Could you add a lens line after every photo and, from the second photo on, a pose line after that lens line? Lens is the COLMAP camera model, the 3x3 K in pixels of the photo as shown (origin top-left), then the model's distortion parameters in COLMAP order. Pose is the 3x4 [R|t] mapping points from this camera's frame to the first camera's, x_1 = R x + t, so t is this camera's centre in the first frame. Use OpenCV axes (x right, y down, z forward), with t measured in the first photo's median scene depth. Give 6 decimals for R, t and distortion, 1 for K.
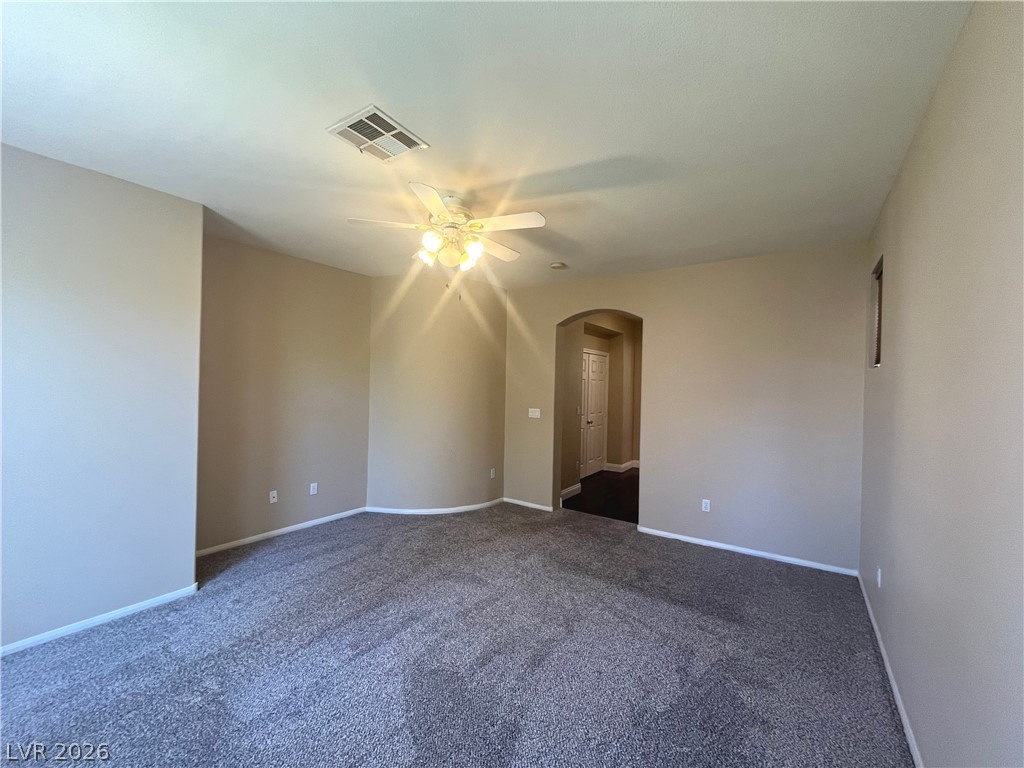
lens RADIAL K [[415.9, 0, 515.1], [0, 415.9, 384.5], [0, 0, 1]] dist [-0.004129, -0.000078]
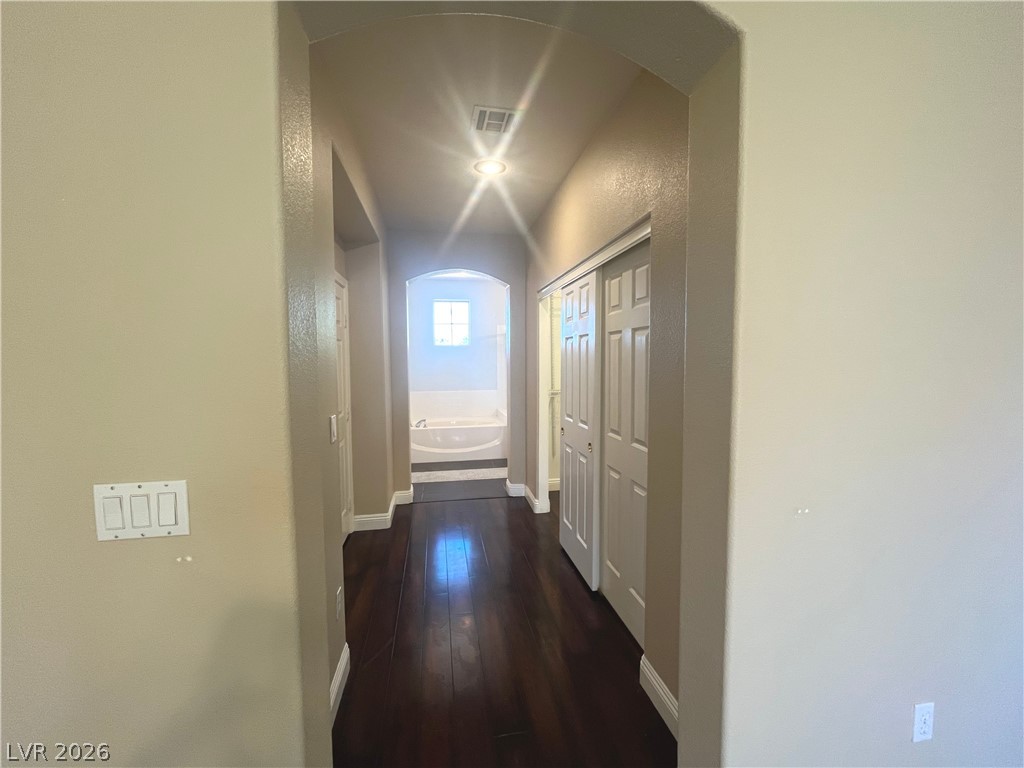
lens RADIAL K [[415.9, 0, 515.1], [0, 415.9, 384.5], [0, 0, 1]] dist [-0.004129, -0.000078]
pose [[0.710960, -0.071399, 0.699599, 0.051498], [0.025905, 0.996816, 0.075407, 0.016110], [-0.702755, -0.035488, 0.710546, 1.015007]]
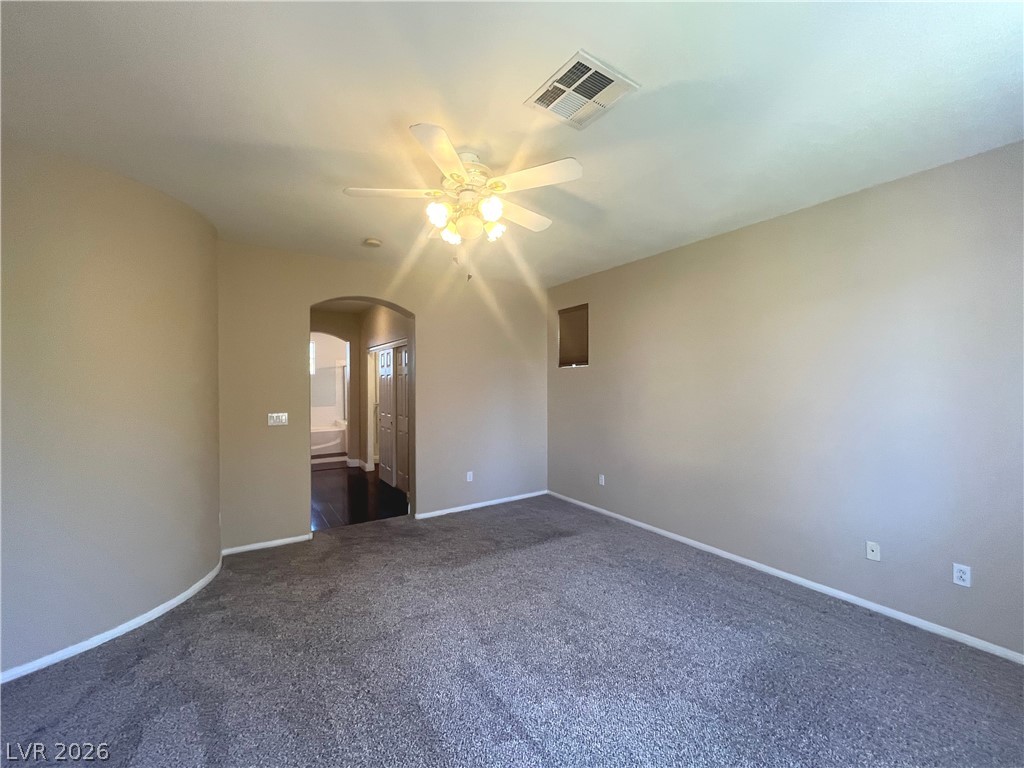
lens RADIAL K [[415.9, 0, 515.1], [0, 415.9, 384.5], [0, 0, 1]] dist [-0.004129, -0.000078]
pose [[0.384288, -0.029150, 0.922753, -0.616254], [0.014327, 0.999569, 0.025610, -0.008621], [-0.923102, 0.003379, 0.384540, 0.409942]]
